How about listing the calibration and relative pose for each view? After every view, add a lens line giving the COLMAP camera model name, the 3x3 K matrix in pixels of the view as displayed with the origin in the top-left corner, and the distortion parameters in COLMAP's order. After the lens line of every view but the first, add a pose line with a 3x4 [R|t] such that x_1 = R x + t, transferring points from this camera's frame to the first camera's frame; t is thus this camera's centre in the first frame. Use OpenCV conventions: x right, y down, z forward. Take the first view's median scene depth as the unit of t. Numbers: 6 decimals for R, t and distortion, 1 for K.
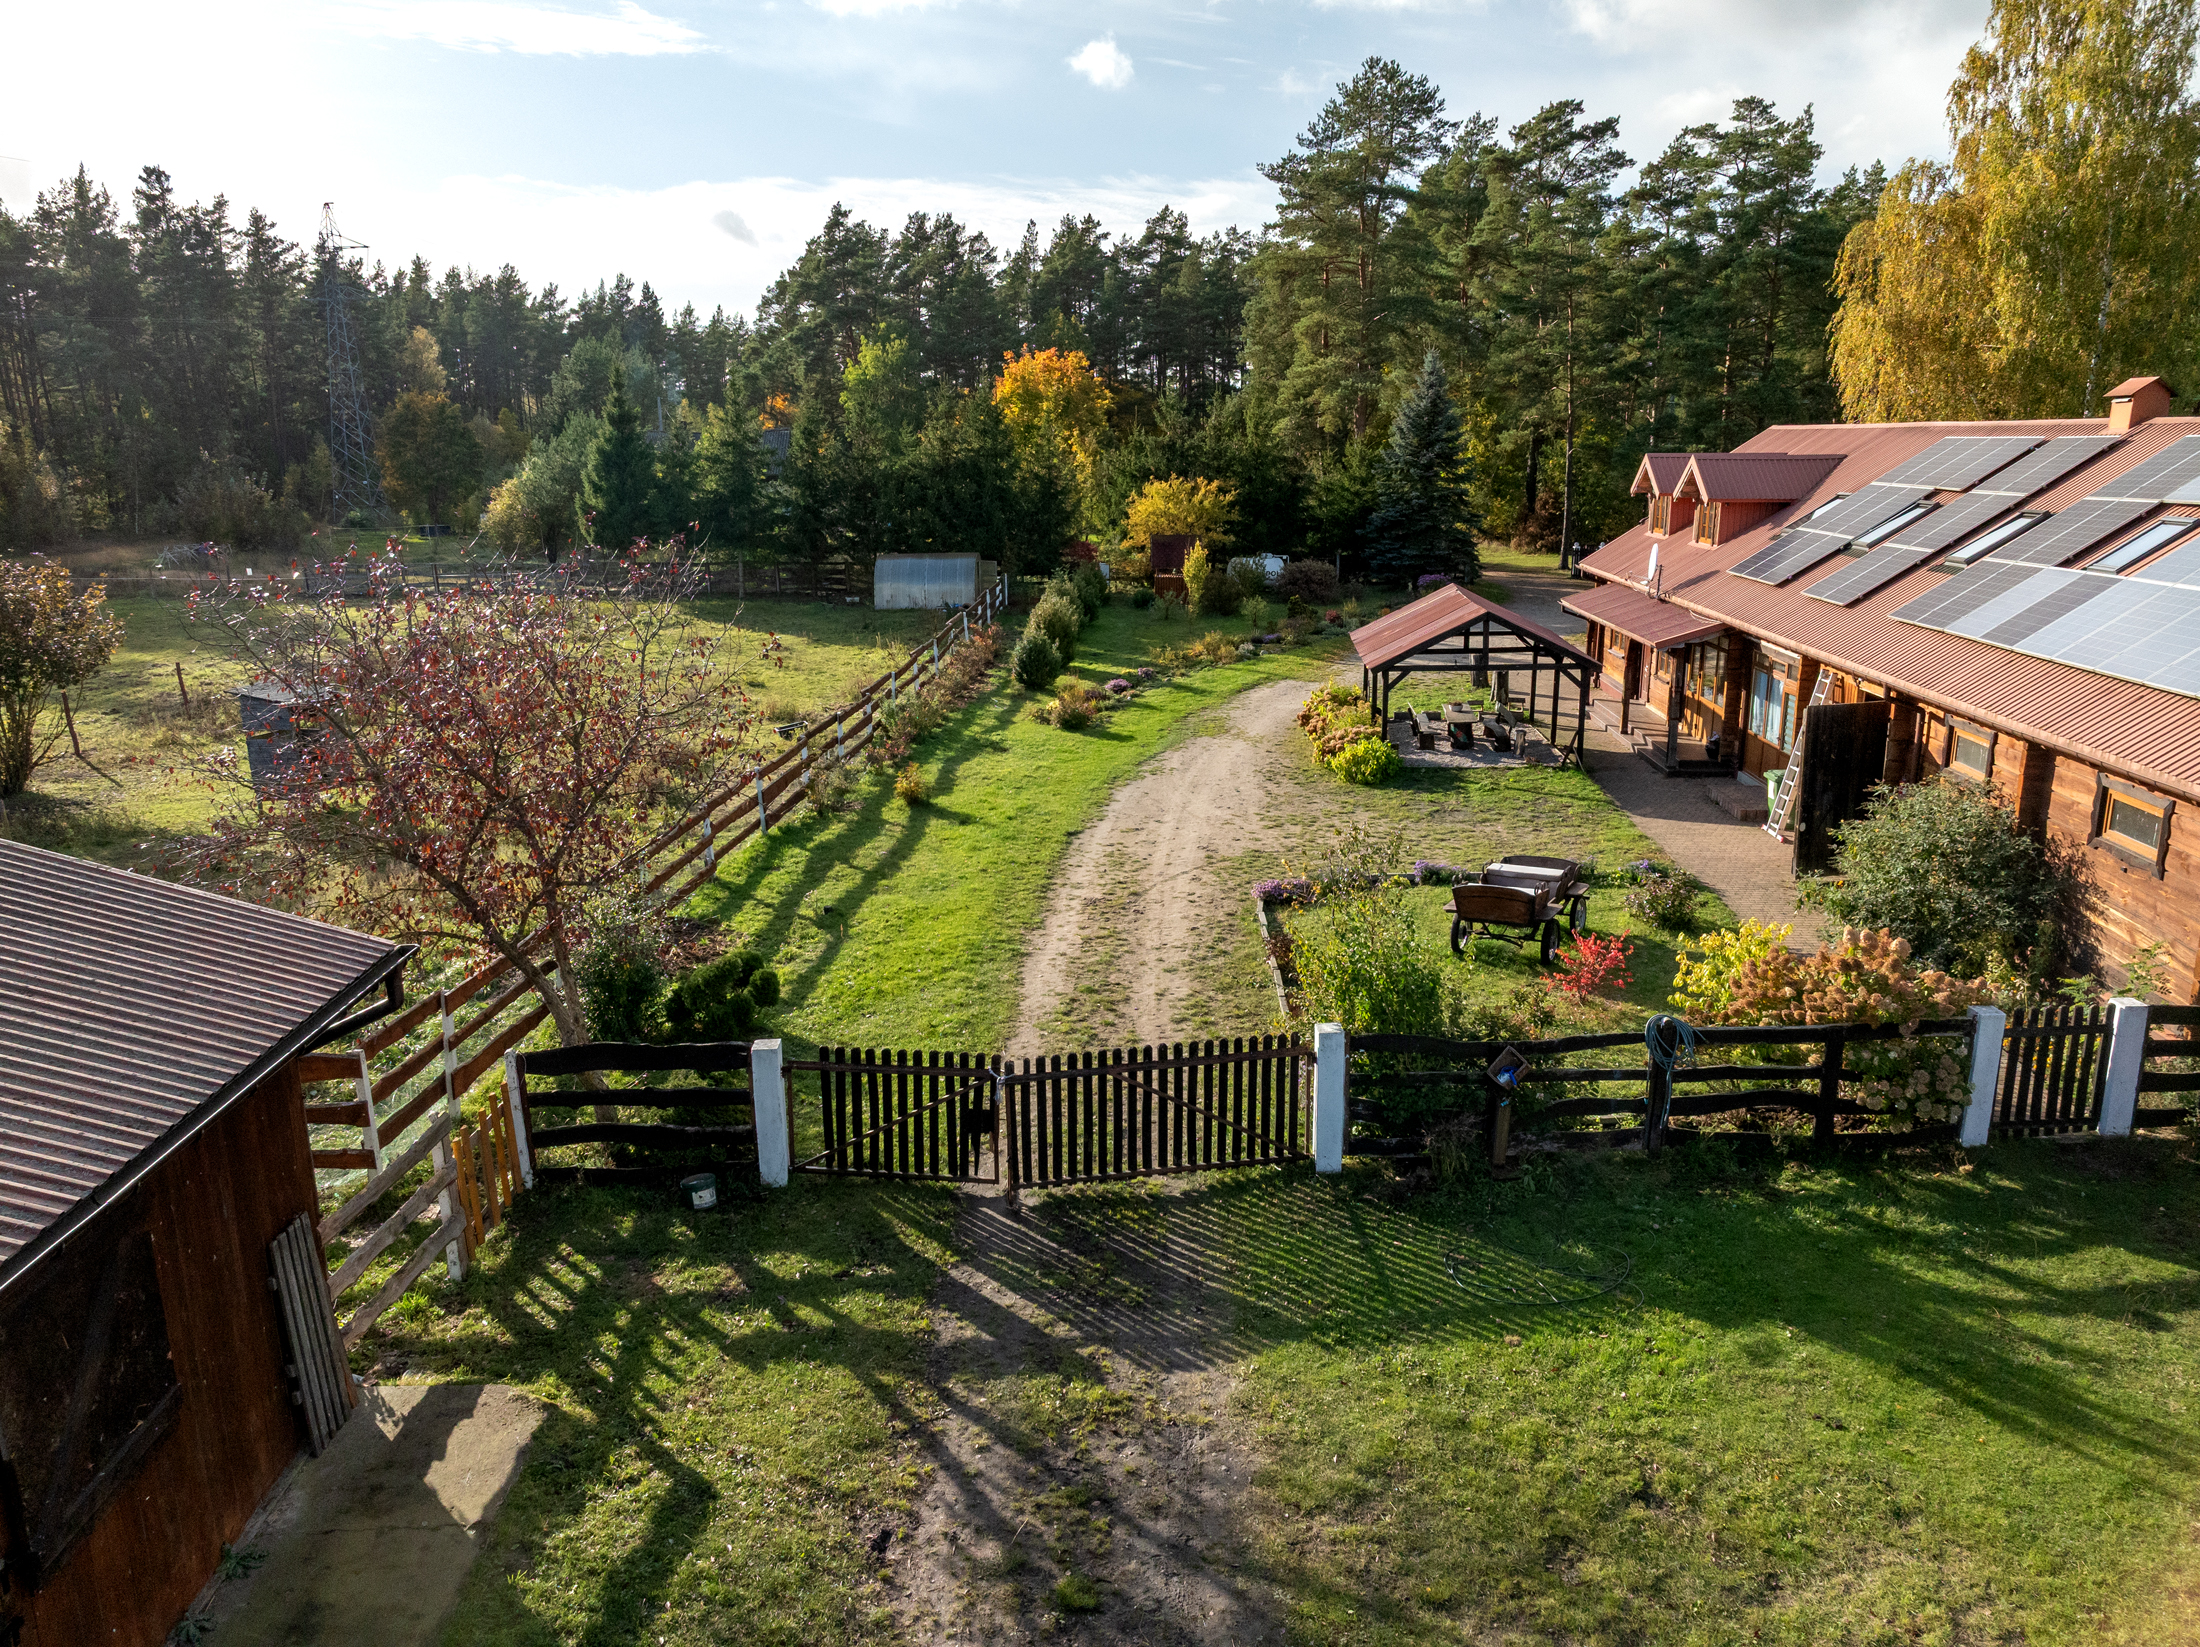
lens RADIAL K [[1546.2, 0, 1100.0], [0, 1546.2, 823.5], [0, 0, 1]] dist [-0.043733, 0.036264]
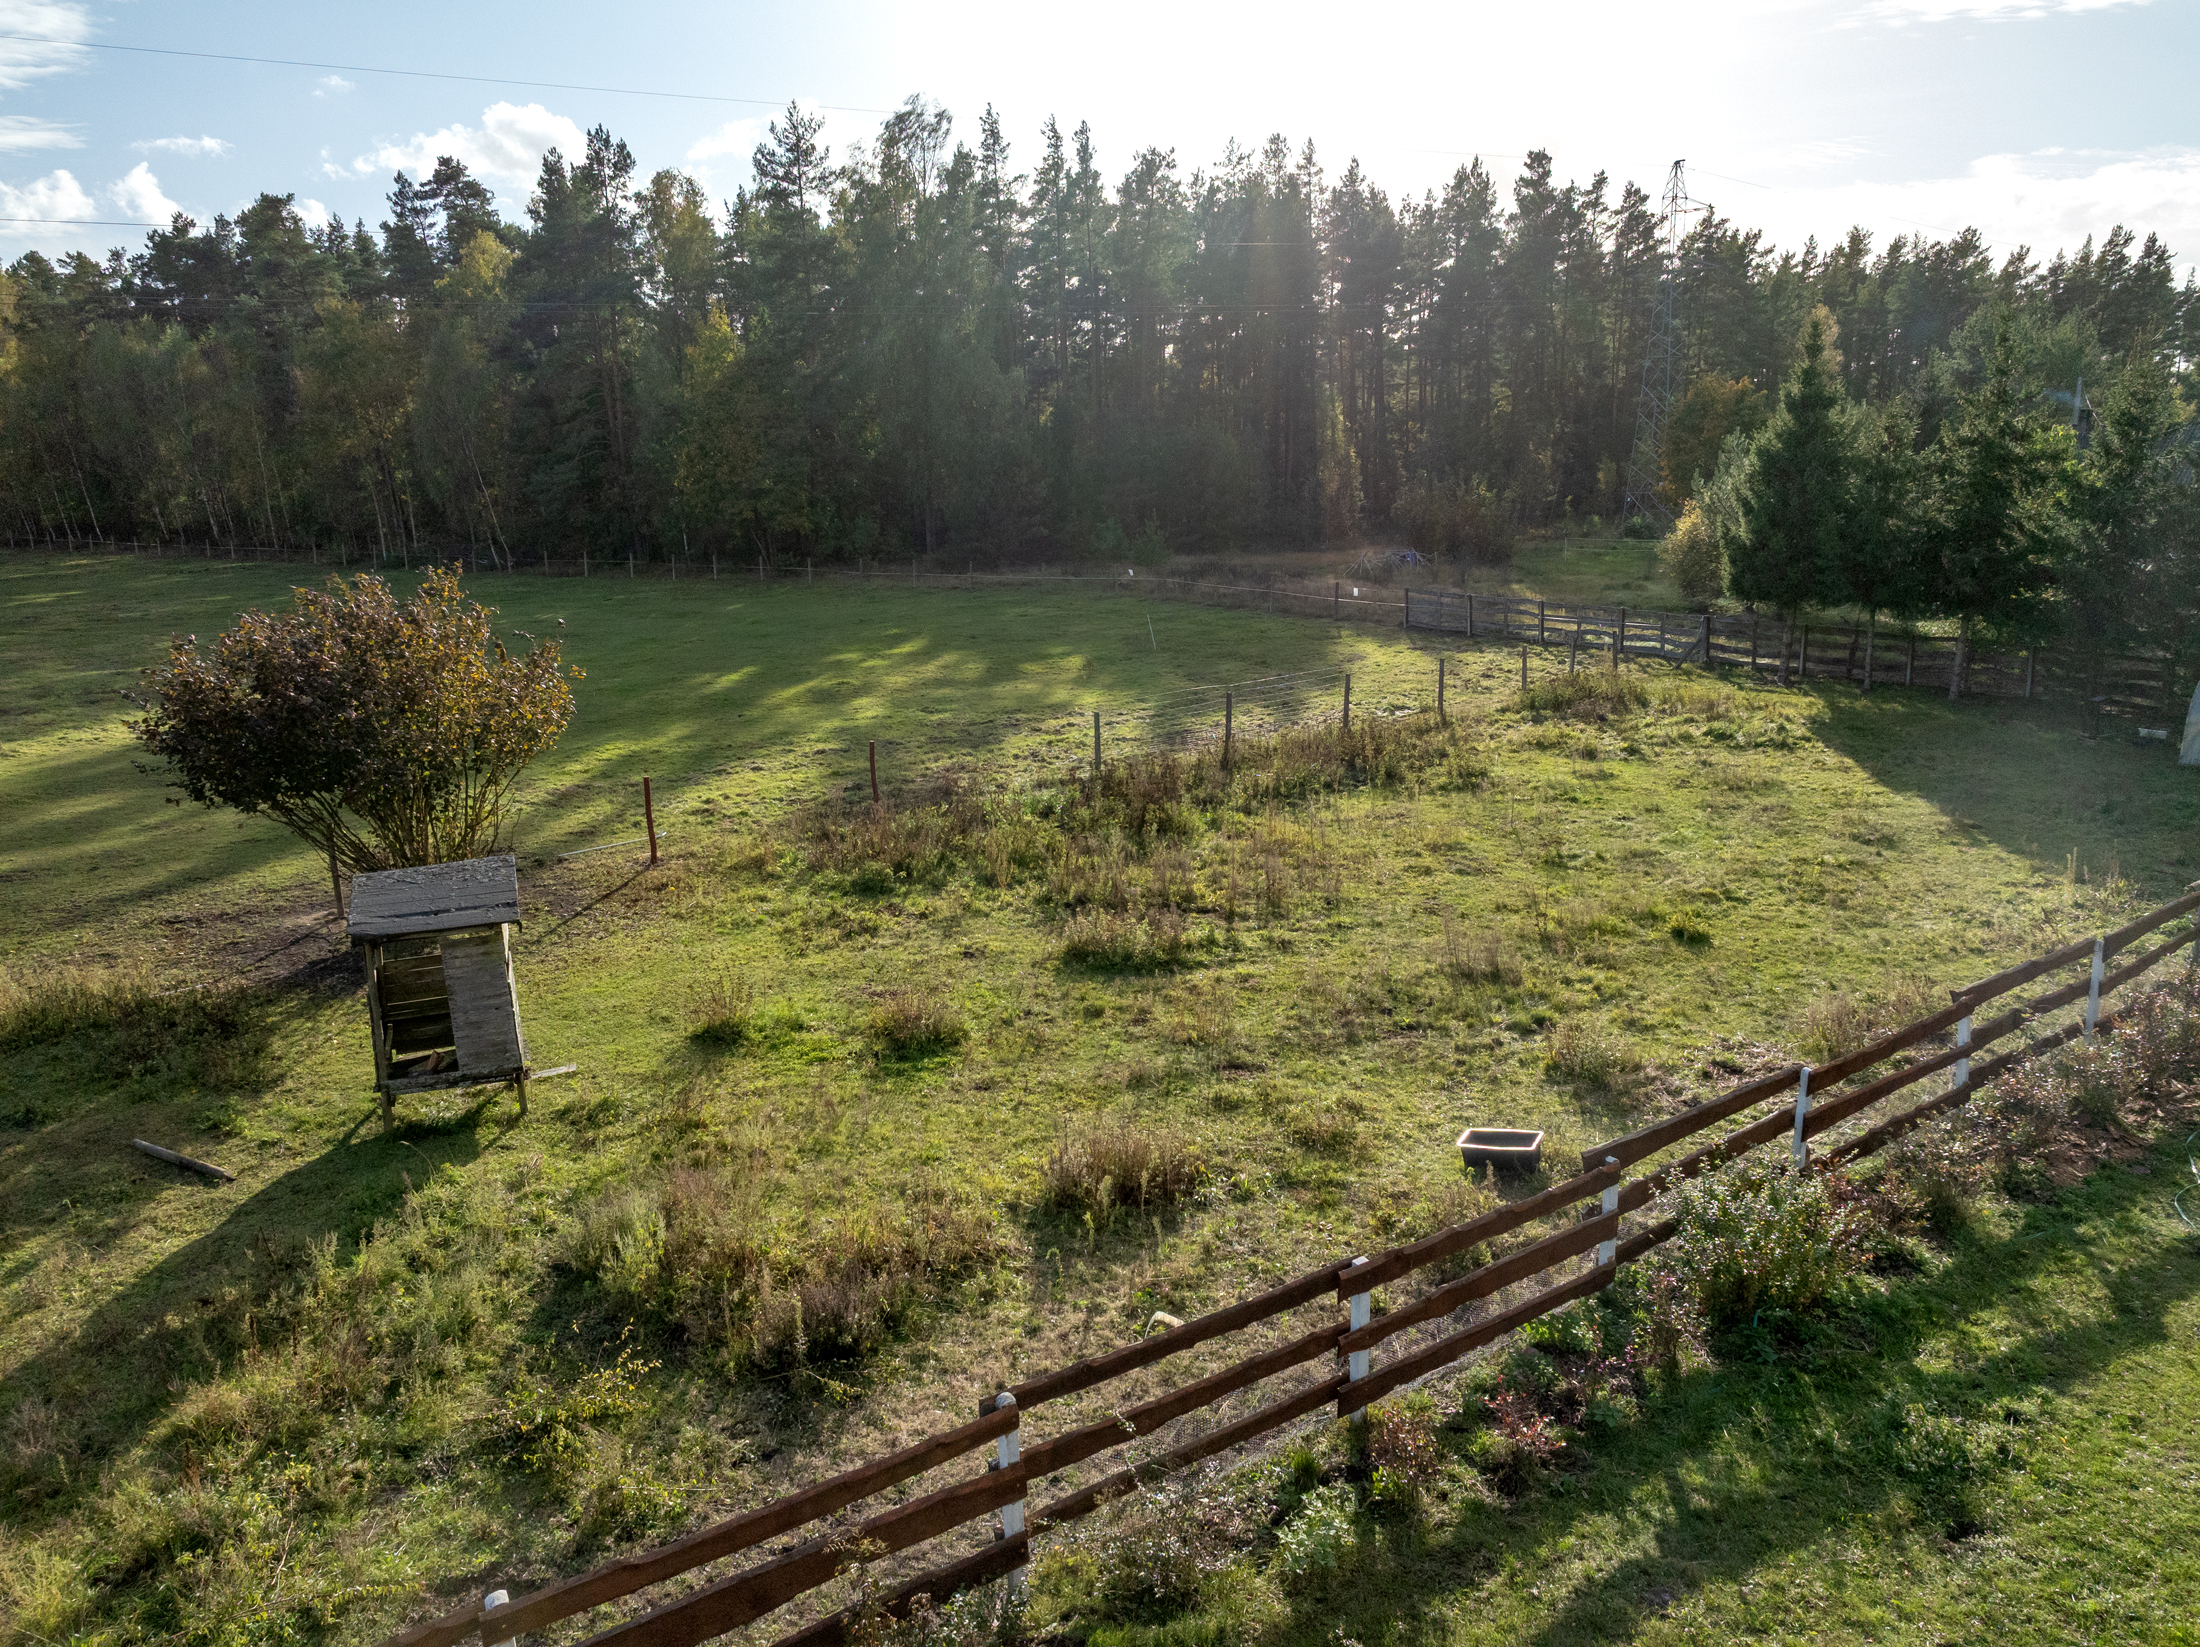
lens RADIAL K [[1546.2, 0, 1100.0], [0, 1546.2, 823.5], [0, 0, 1]] dist [-0.043733, 0.036264]
pose [[0.632964, 0.184637, -0.751842, 0.006867], [-0.182465, 0.979365, 0.086897, -0.046663], [0.752372, 0.082182, 0.653592, 0.187754]]
